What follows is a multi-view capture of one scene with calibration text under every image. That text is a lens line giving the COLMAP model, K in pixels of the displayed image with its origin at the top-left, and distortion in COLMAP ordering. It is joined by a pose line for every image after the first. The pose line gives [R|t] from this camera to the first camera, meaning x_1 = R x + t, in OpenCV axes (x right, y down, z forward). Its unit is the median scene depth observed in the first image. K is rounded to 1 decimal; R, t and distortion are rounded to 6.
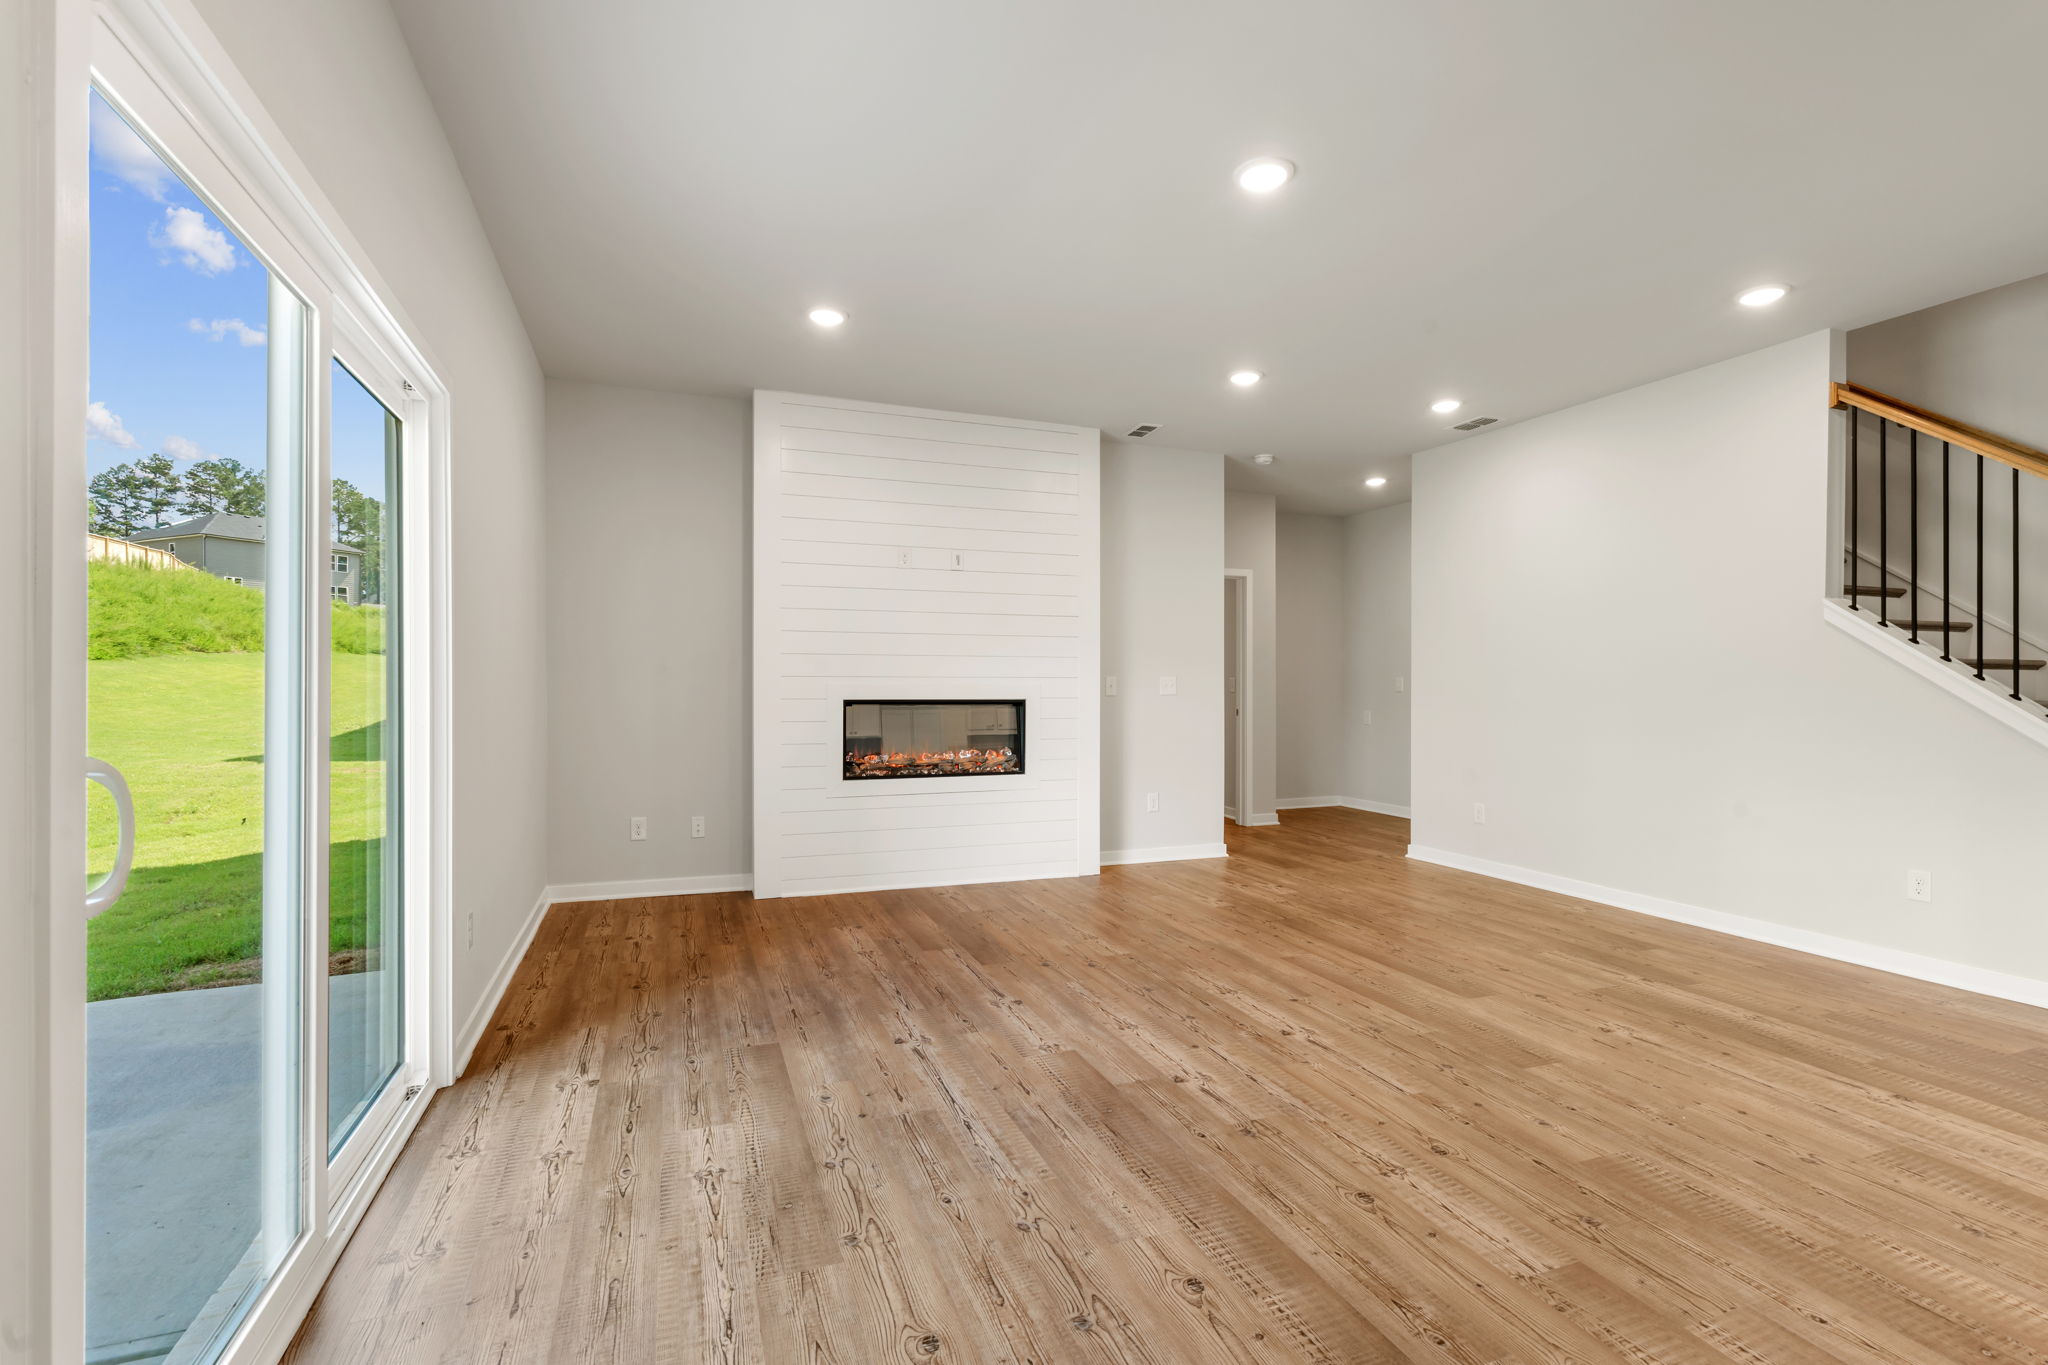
lens RADIAL K [[926.7, 0, 1029.5], [0, 926.7, 684.2], [0, 0, 1]] dist [-0.002946, 0.001171]
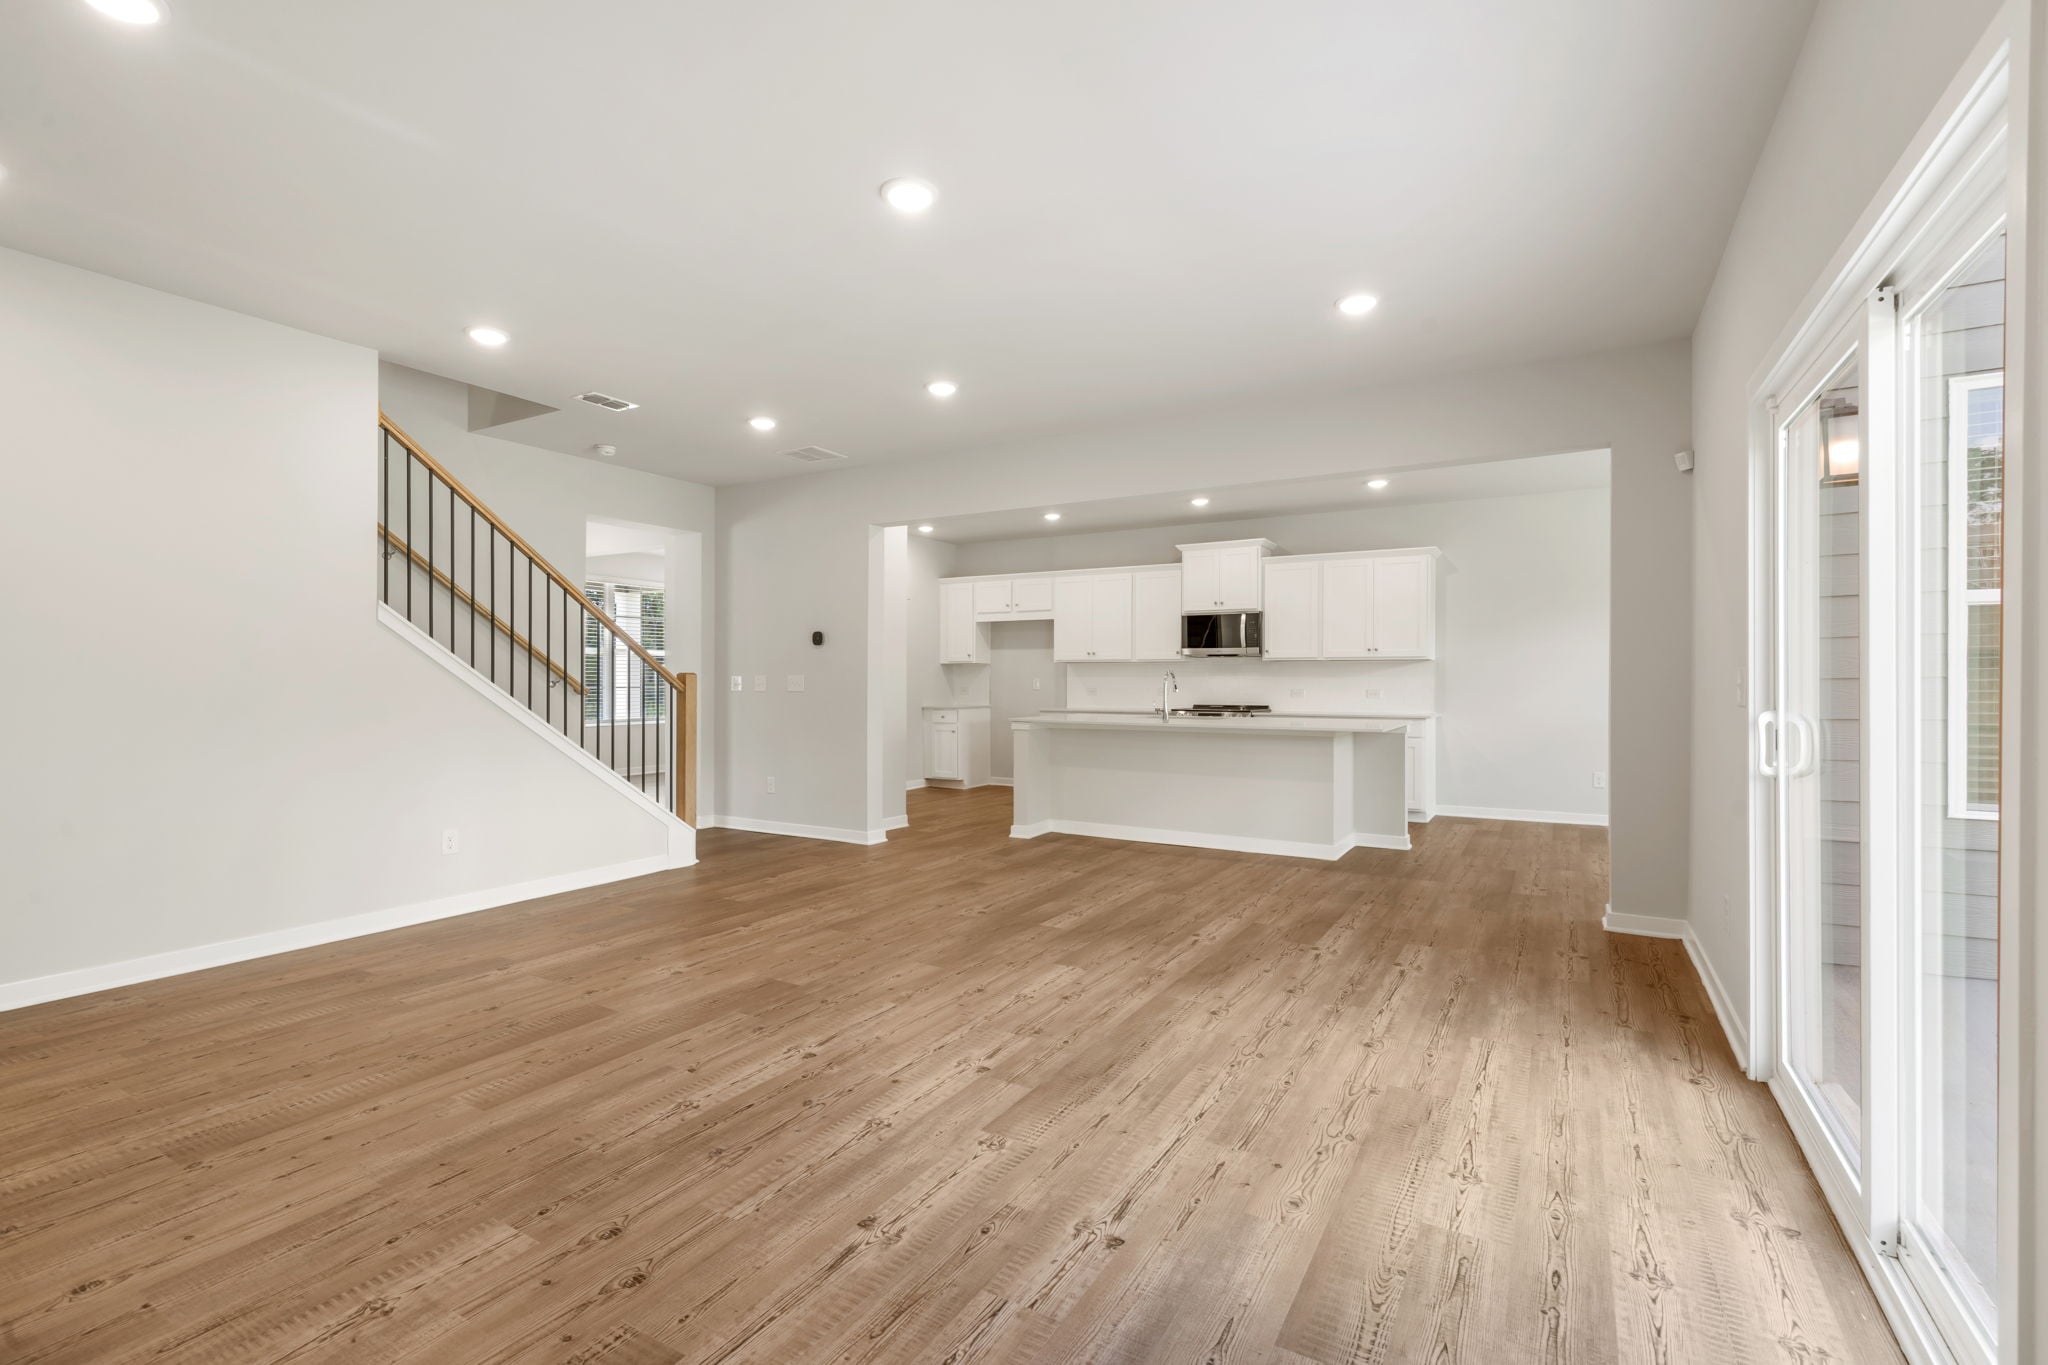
lens RADIAL K [[926.7, 0, 1011.1], [0, 926.7, 686.0], [0, 0, 1]] dist [-0.002946, 0.001171]
pose [[-0.615992, -0.008045, 0.787711, -0.623201], [-0.001989, 0.999961, 0.008658, -0.006581], [-0.787750, 0.003766, -0.615984, 1.508815]]
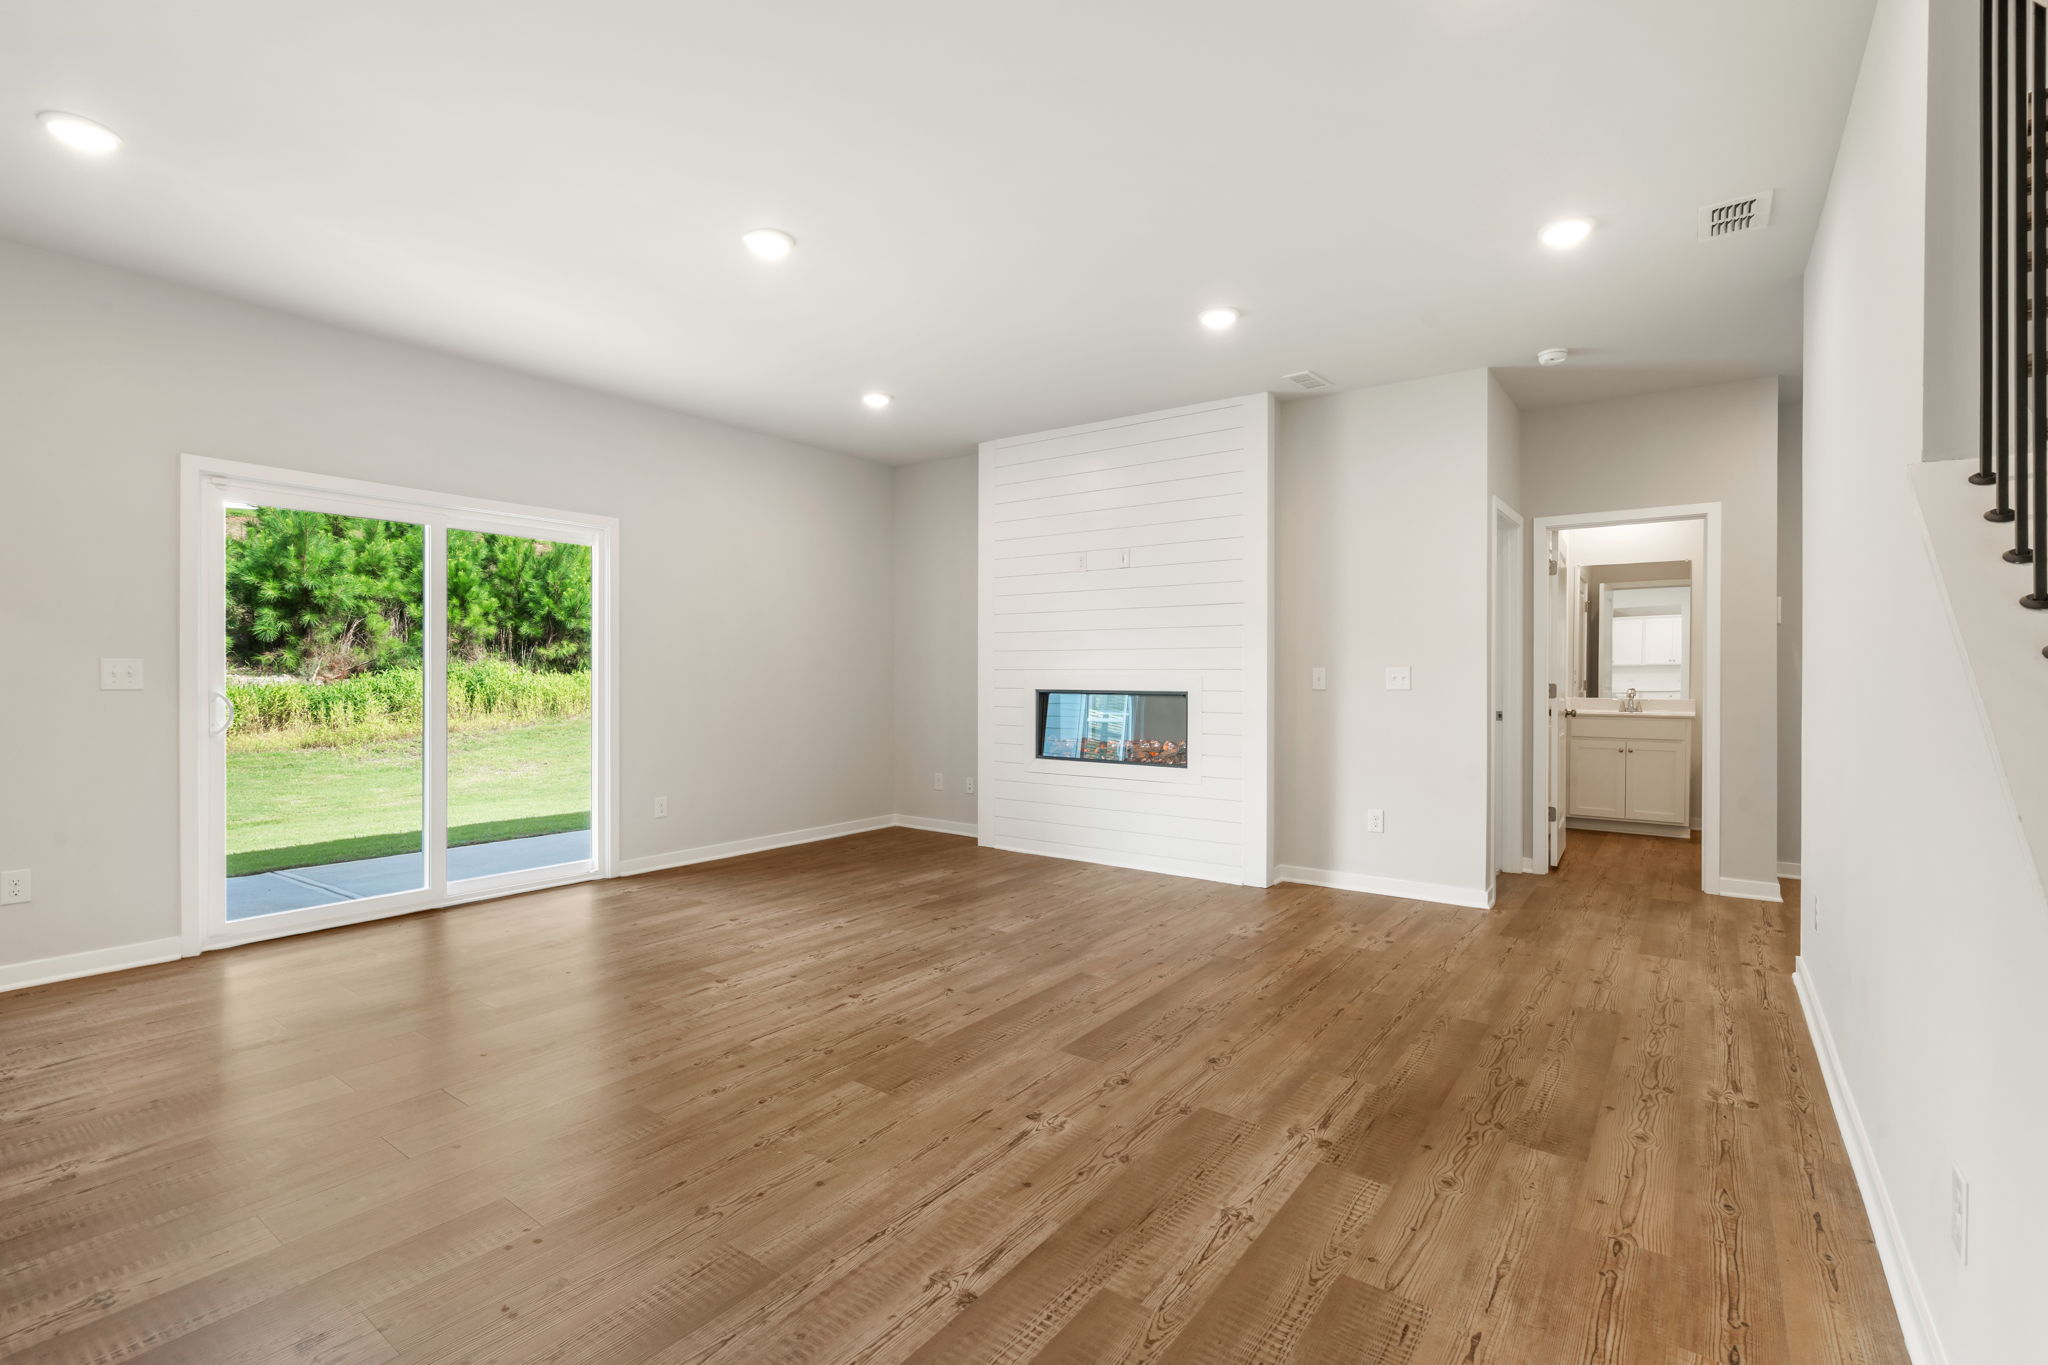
lens RADIAL K [[926.7, 0, 1009.9], [0, 926.7, 683.4], [0, 0, 1]] dist [-0.002946, 0.001171]
pose [[0.533919, 0.007360, -0.845503, 1.377774], [-0.001890, 0.999970, 0.007512, 0.001027], [0.845533, -0.002413, 0.533917, 0.611588]]
